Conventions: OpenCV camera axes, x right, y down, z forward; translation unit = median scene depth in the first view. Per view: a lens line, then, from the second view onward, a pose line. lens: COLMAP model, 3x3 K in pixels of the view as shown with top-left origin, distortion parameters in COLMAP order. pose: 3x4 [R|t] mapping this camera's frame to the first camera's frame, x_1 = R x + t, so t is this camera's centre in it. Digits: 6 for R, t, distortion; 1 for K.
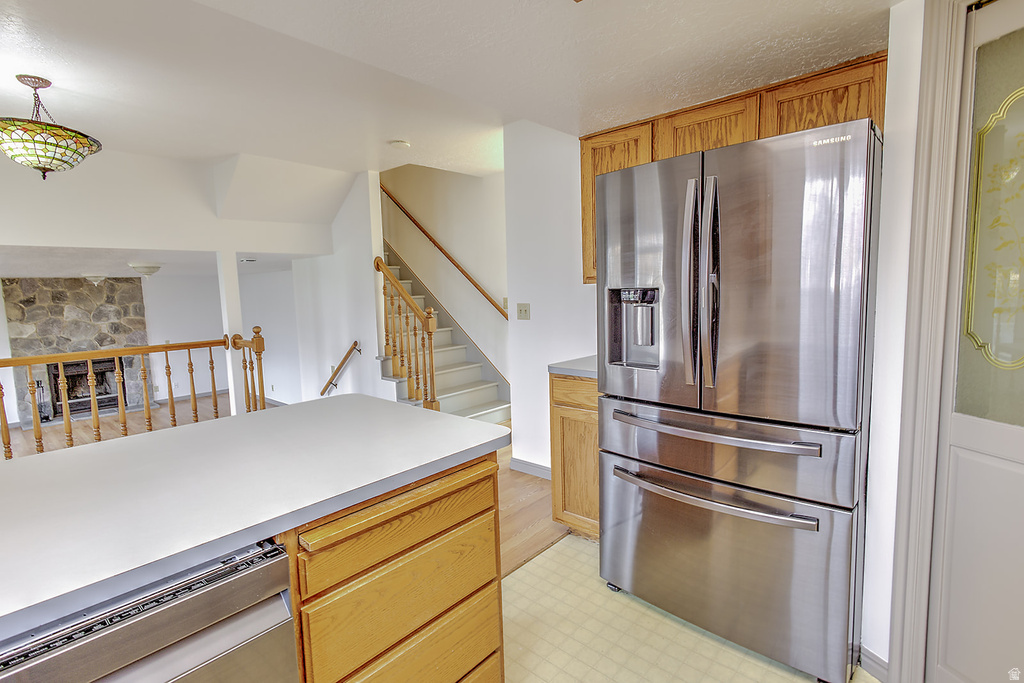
lens RADIAL K [[492.6, 0, 503.3], [0, 492.6, 336.3], [0, 0, 1]] dist [0.012179, -0.004533]
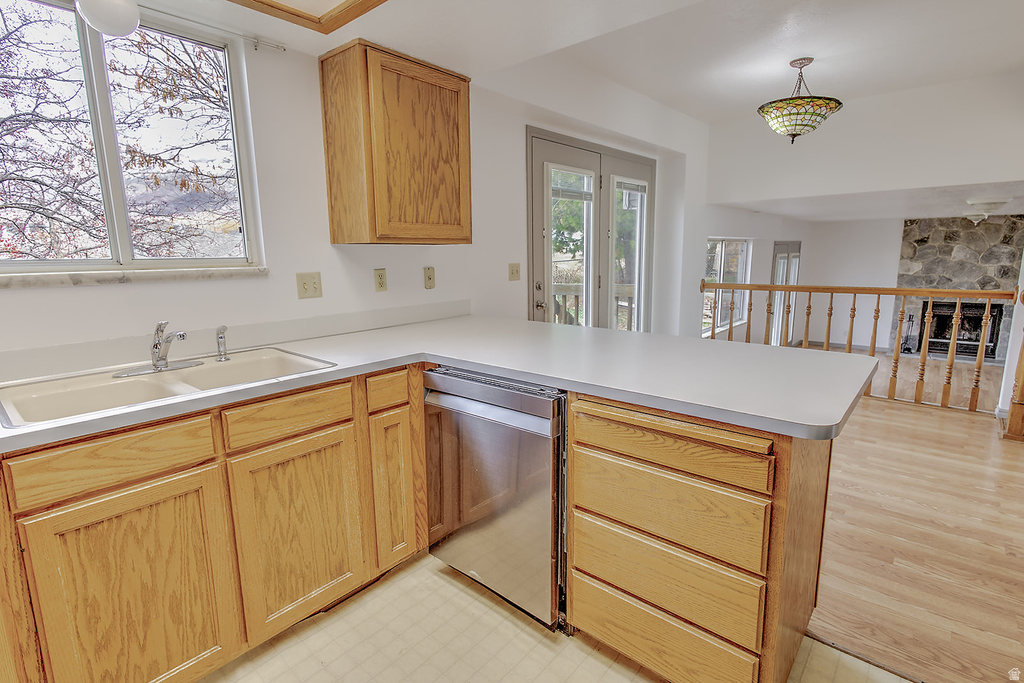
lens RADIAL K [[497.9, 0, 508.5], [0, 497.9, 328.6], [0, 0, 1]] dist [0.002729, -0.000777]
pose [[0.032070, 0.184317, -0.982344, 0.107701], [-0.081029, 0.980093, 0.181249, -0.007325], [0.996196, 0.073785, 0.046366, 0.072434]]
